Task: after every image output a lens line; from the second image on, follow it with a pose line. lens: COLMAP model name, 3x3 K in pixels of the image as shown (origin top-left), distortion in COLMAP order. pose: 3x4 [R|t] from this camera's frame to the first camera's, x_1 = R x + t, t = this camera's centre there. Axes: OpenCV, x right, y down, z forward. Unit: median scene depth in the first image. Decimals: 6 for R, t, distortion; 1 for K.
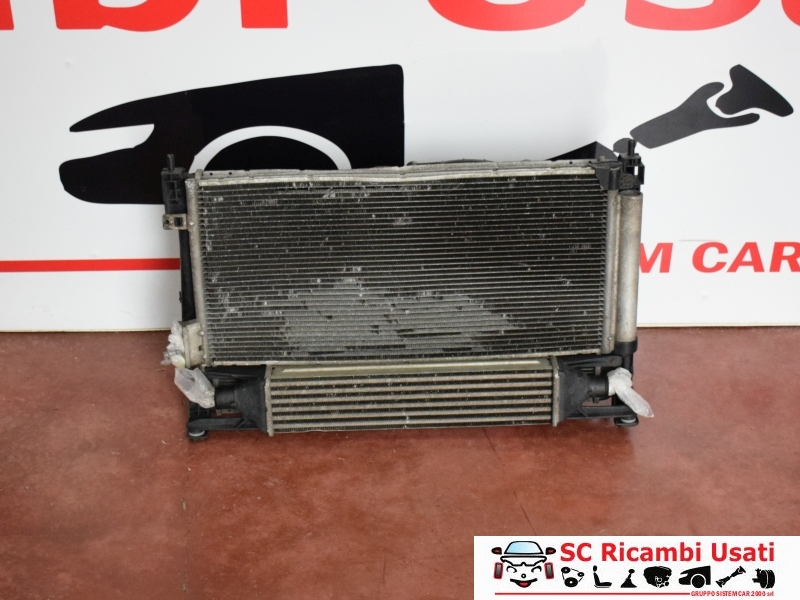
lens RADIAL K [[1418.6, 0, 400.0], [0, 1418.6, 300.0], [0, 0, 1]] dist [-0.006604, -0.015239]
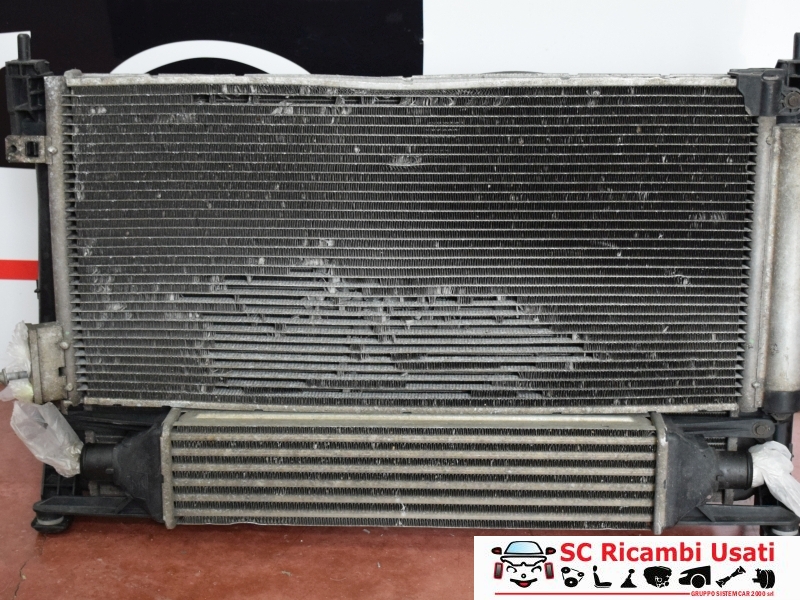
lens RADIAL K [[1418.6, 0, 400.0], [0, 1418.6, 300.0], [0, 0, 1]] dist [-0.006604, -0.015239]
pose [[0.997663, 0.036831, -0.057551, 0.034876], [-0.045985, 0.984910, -0.166845, 0.098164], [0.050538, 0.169102, 0.984302, 0.419095]]
